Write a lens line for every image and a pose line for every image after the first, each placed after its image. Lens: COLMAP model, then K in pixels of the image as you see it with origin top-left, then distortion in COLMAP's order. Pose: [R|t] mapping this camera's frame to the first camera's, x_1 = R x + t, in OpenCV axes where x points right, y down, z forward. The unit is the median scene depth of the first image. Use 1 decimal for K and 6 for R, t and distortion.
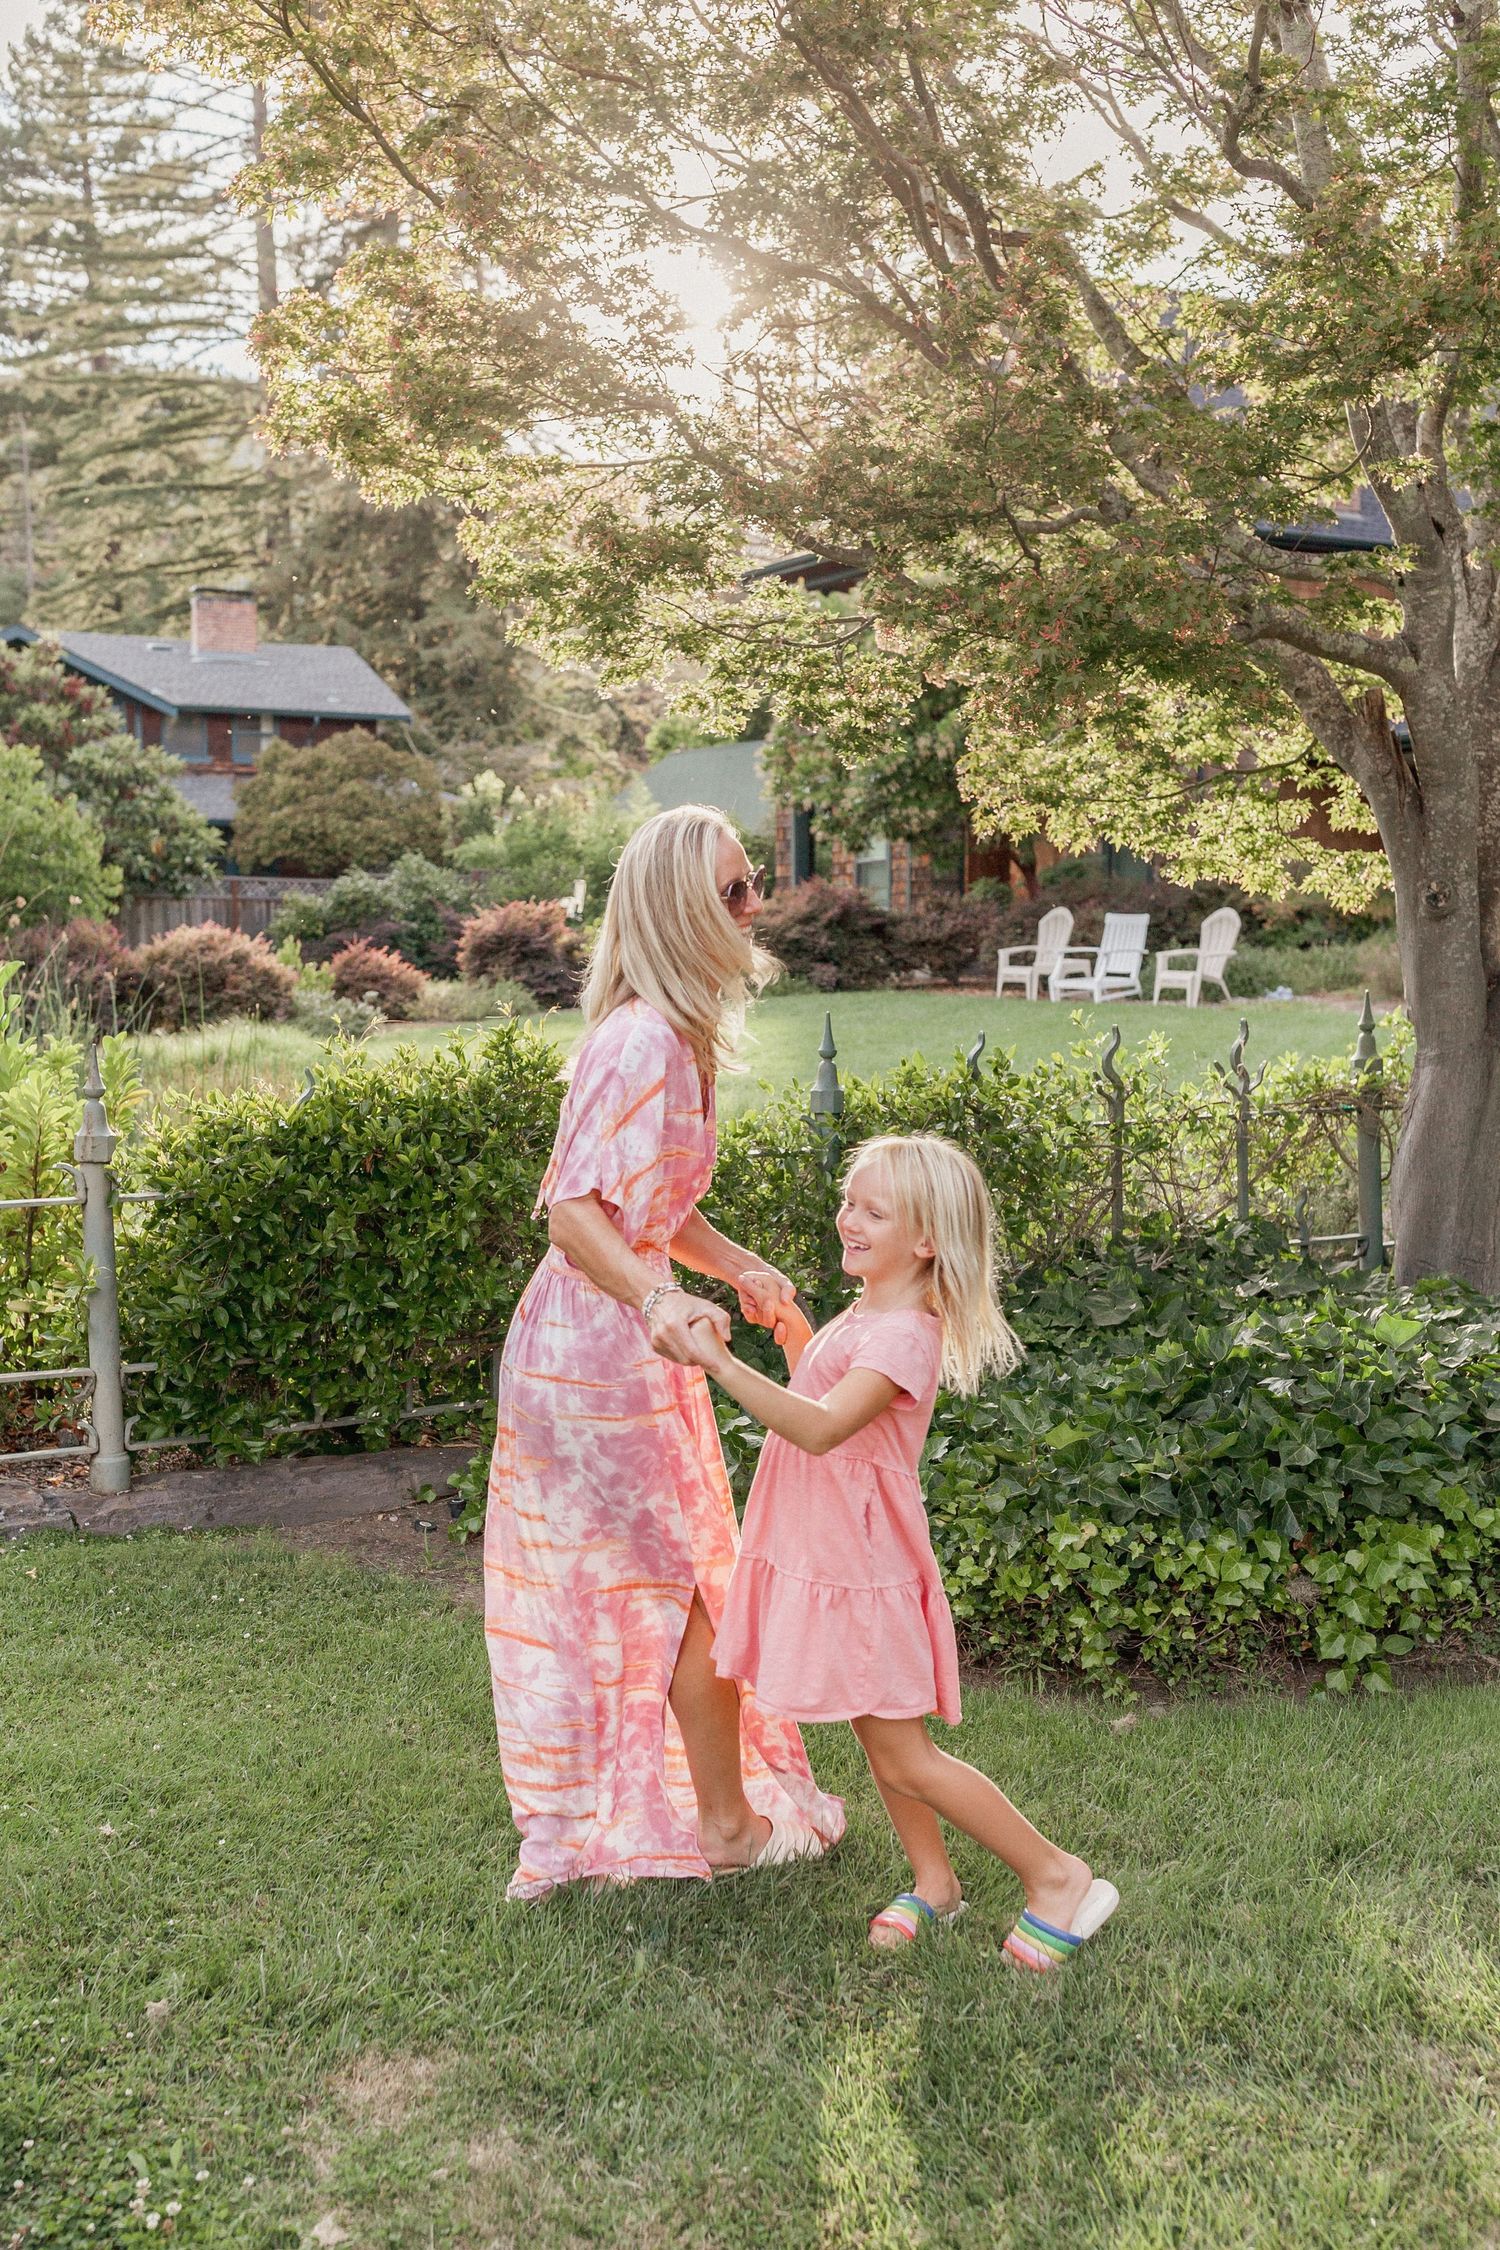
lens RADIAL K [[2593.0, 0, 657.8], [0, 2593.0, 1224.5], [0, 0, 1]] dist [0.007766, -0.007428]
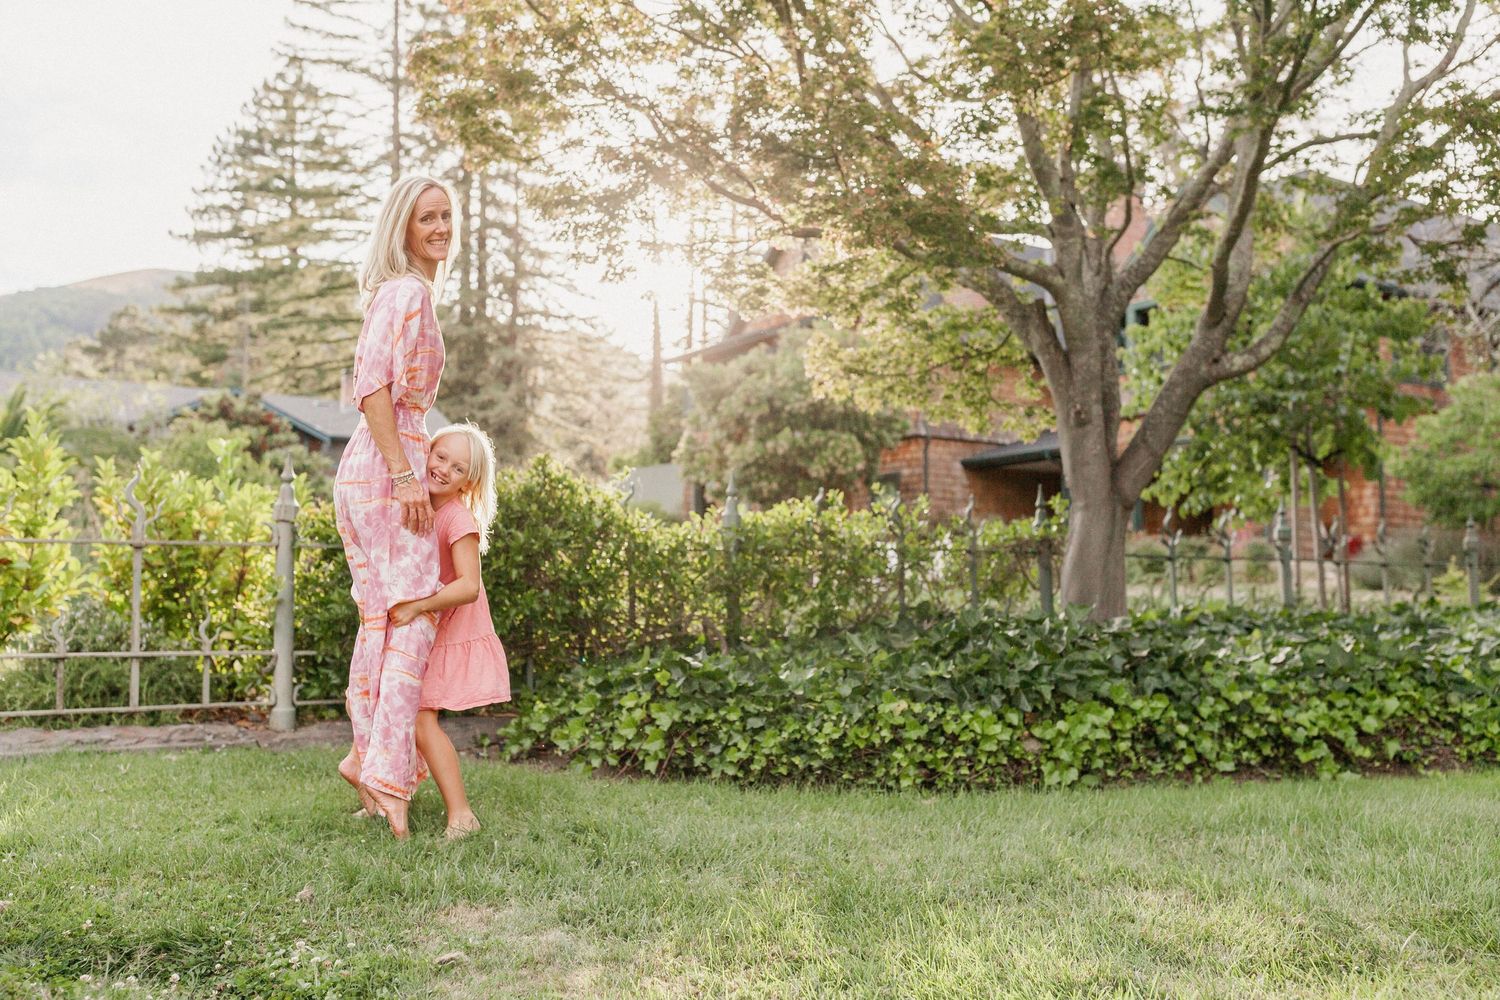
lens RADIAL K [[1519.9, 0, 750.0], [0, 1519.9, 500.0], [0, 0, 1]] dist [0.004188, -0.041197]
pose [[0.995201, 0.018116, 0.096156, -0.019596], [0.002976, 0.976652, -0.214805, 0.165737], [-0.097802, 0.214060, 0.971912, 0.045715]]
